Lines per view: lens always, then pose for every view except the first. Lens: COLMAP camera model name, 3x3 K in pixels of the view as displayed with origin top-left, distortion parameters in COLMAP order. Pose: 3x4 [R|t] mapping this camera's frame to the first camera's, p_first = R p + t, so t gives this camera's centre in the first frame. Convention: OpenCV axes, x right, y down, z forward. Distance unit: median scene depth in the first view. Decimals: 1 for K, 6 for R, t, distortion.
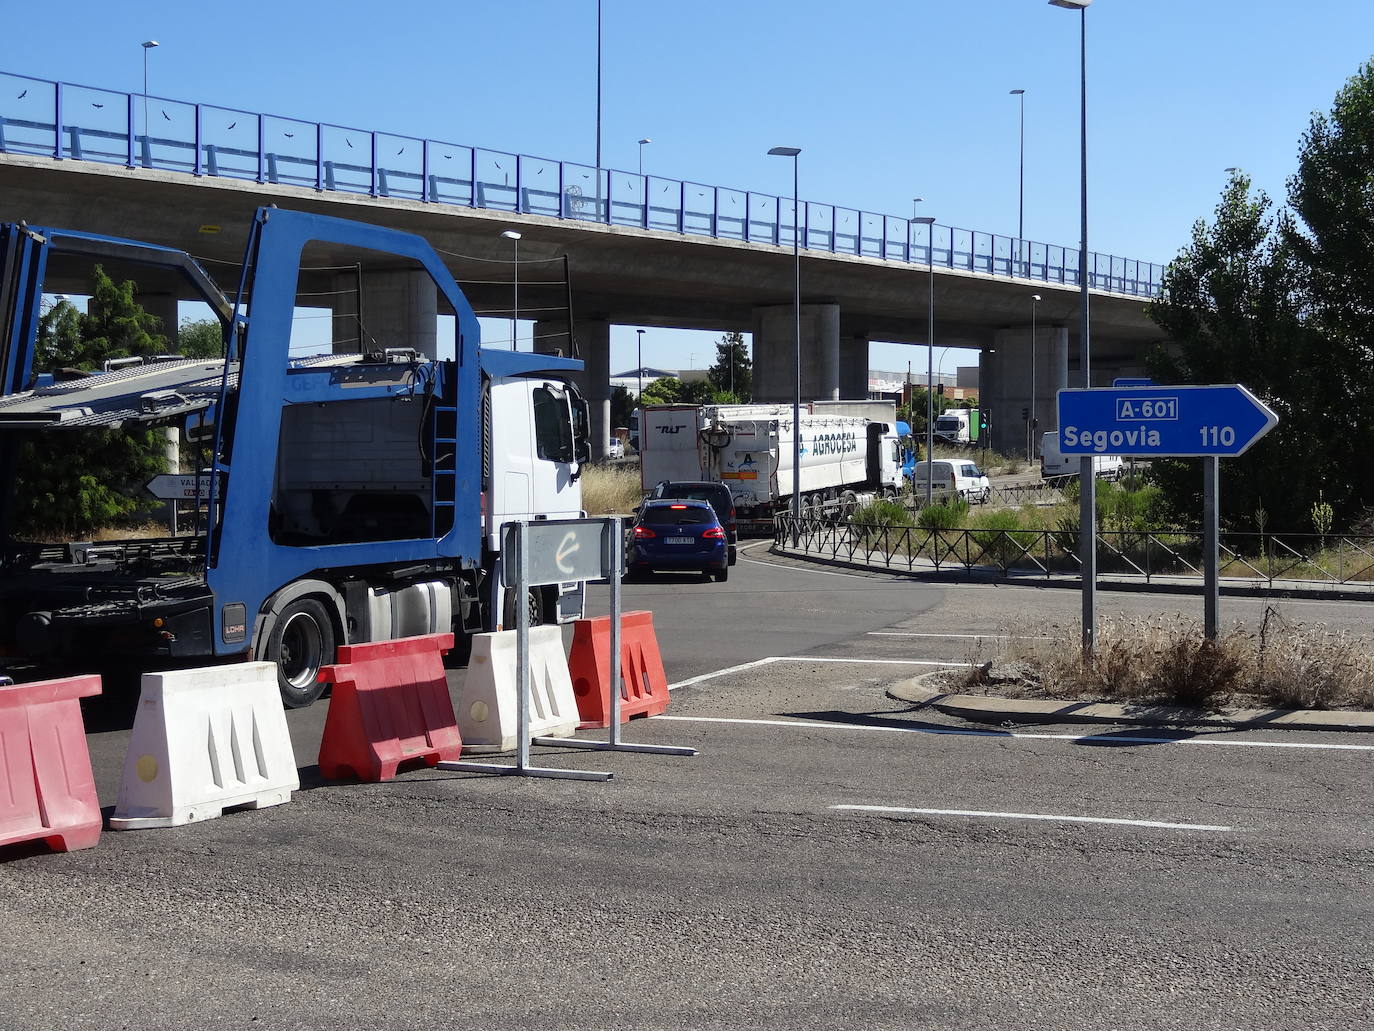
lens RADIAL K [[2299.5, 0, 737.5], [0, 2299.5, 478.8], [0, 0, 1]] dist [0.066863, -0.791053]
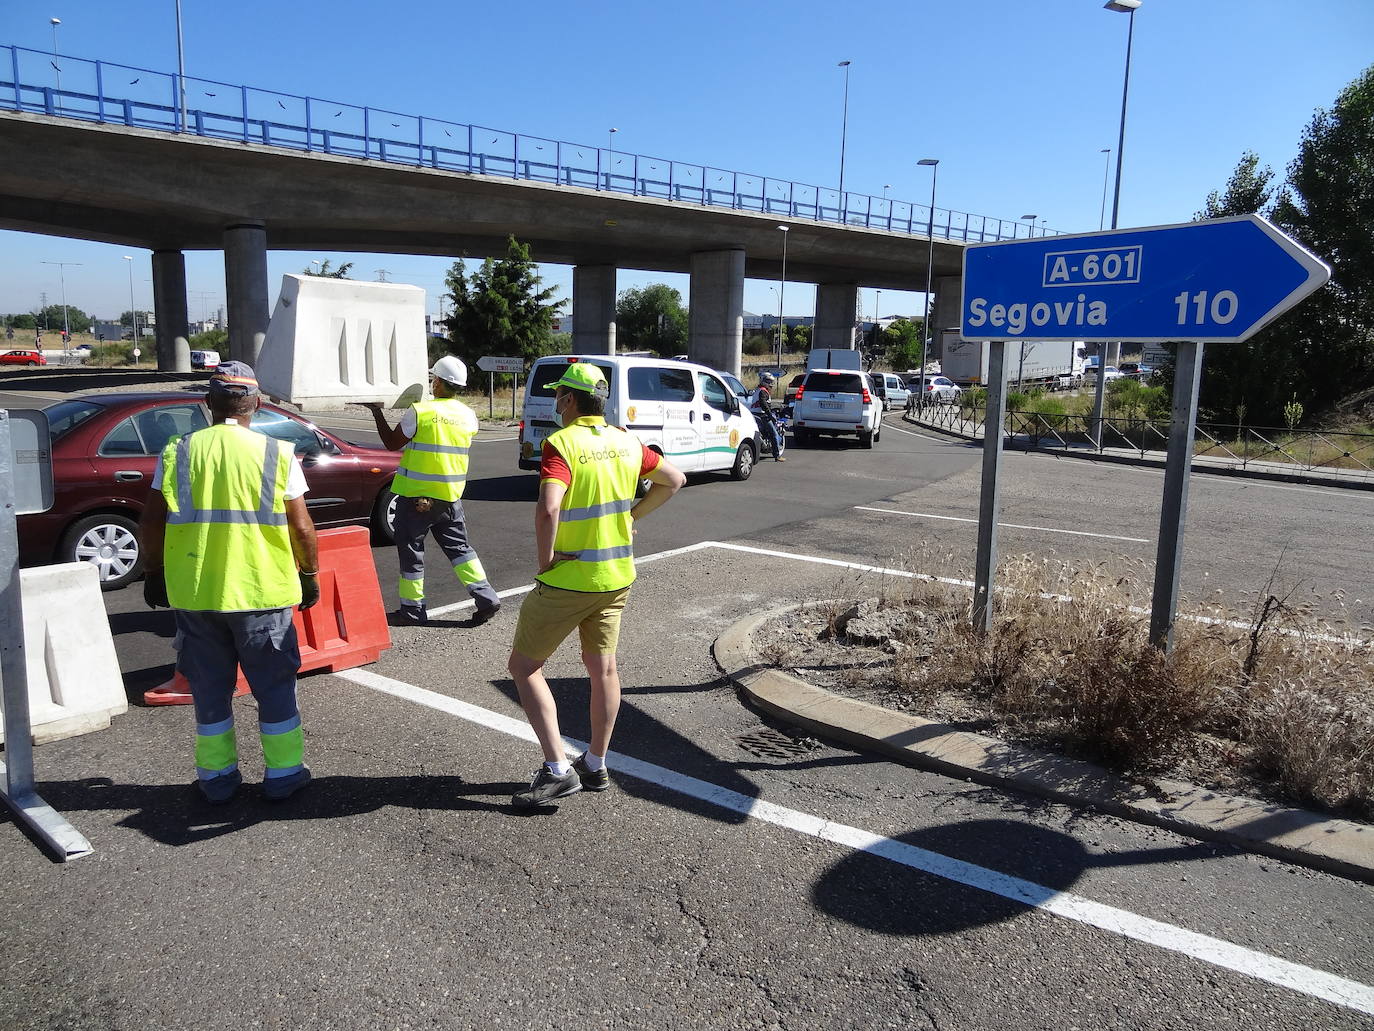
lens RADIAL K [[1003.7, 0, 687.0], [0, 1003.7, 515.5], [0, 0, 1]] dist [0.003787, -0.005169]
pose [[0.962943, 0.069729, -0.260536, 0.065049], [-0.031650, 0.988541, 0.147595, 0.000205], [0.267842, -0.133879, 0.954116, 0.306043]]
